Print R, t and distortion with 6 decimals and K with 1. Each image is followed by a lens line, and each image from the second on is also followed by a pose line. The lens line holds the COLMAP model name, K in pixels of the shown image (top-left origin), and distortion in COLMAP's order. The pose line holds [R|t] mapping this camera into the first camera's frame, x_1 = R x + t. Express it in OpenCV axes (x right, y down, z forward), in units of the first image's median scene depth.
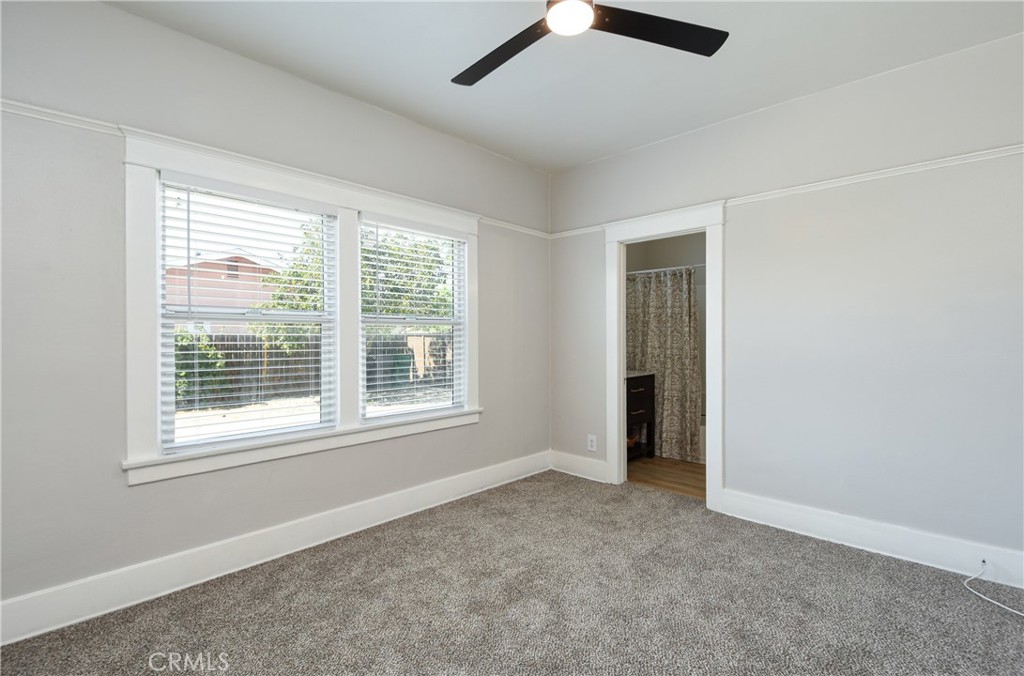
lens RADIAL K [[463.9, 0, 512.0], [0, 463.9, 338.0], [0, 0, 1]] dist [-0.001841, -0.000644]
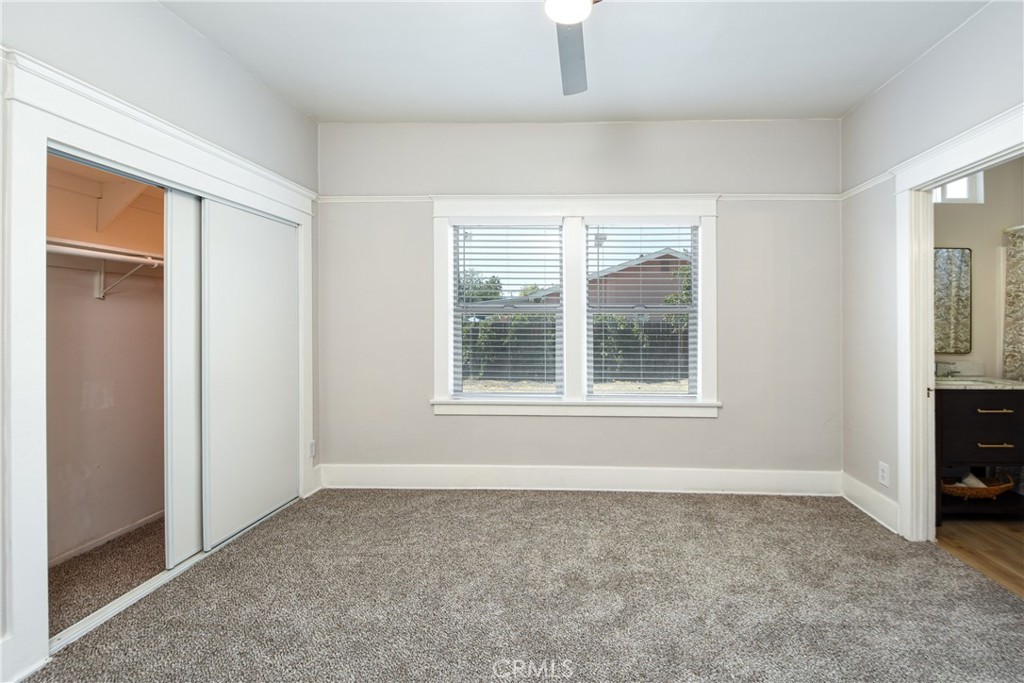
lens RADIAL K [[440.4, 0, 527.6], [0, 440.4, 323.7], [0, 0, 1]] dist [0.028285, -0.021937]
pose [[0.658092, 0.005340, -0.752918, 0.377107], [-0.007018, 0.999975, 0.000958, -0.004005], [0.752905, 0.004654, 0.658113, 0.146932]]
